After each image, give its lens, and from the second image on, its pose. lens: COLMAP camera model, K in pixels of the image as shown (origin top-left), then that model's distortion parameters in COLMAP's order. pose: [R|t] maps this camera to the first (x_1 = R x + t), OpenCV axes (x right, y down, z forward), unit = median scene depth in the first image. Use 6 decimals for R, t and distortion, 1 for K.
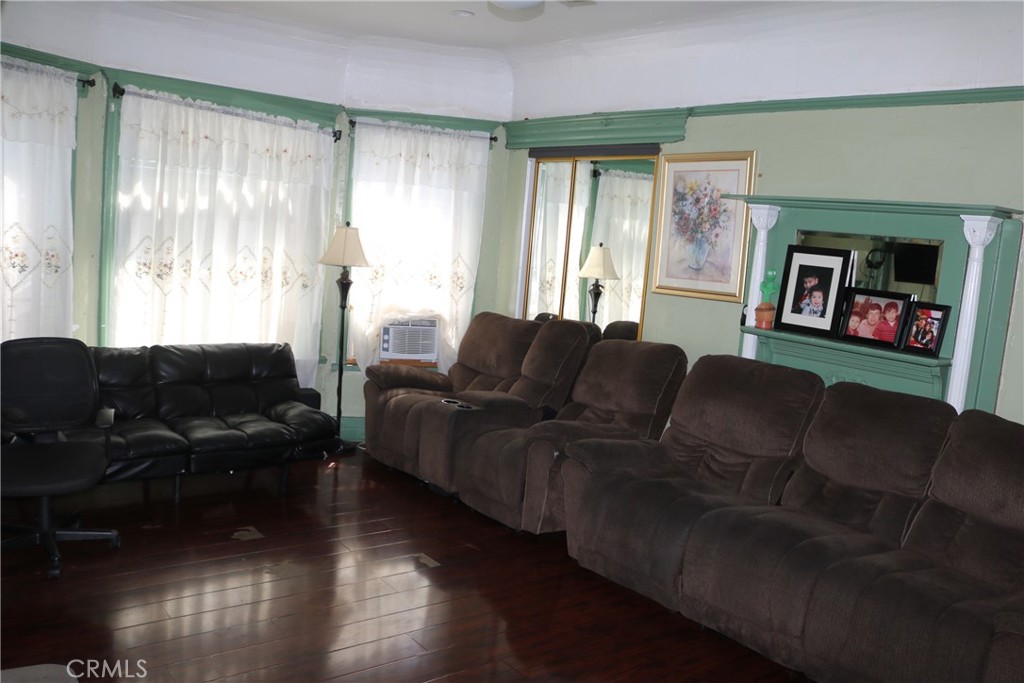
lens RADIAL K [[870.7, 0, 512.0], [0, 870.7, 341.5], [0, 0, 1]] dist [-0.127877, 0.114703]
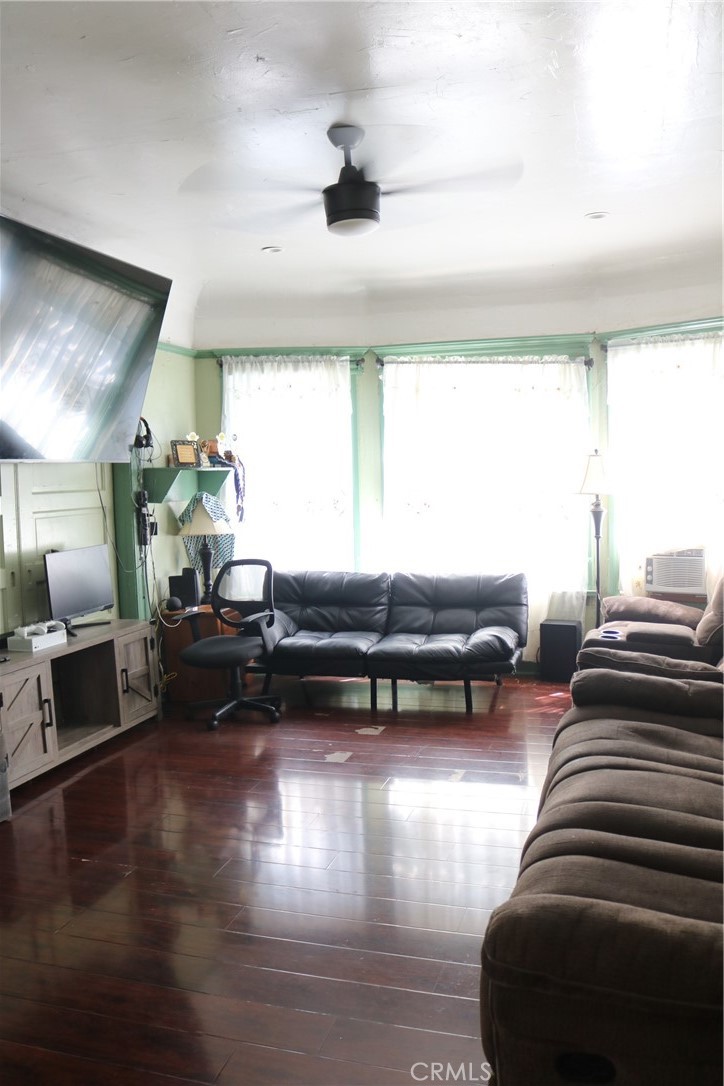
lens RADIAL K [[923.4, 0, 362.0], [0, 923.4, 543.0], [0, 0, 1]] dist [-0.127877, 0.114703]
pose [[0.567560, -0.034054, -0.822628, 0.535148], [-0.025799, 0.997918, -0.059109, 0.036984], [0.822928, 0.054771, 0.565500, 0.219675]]
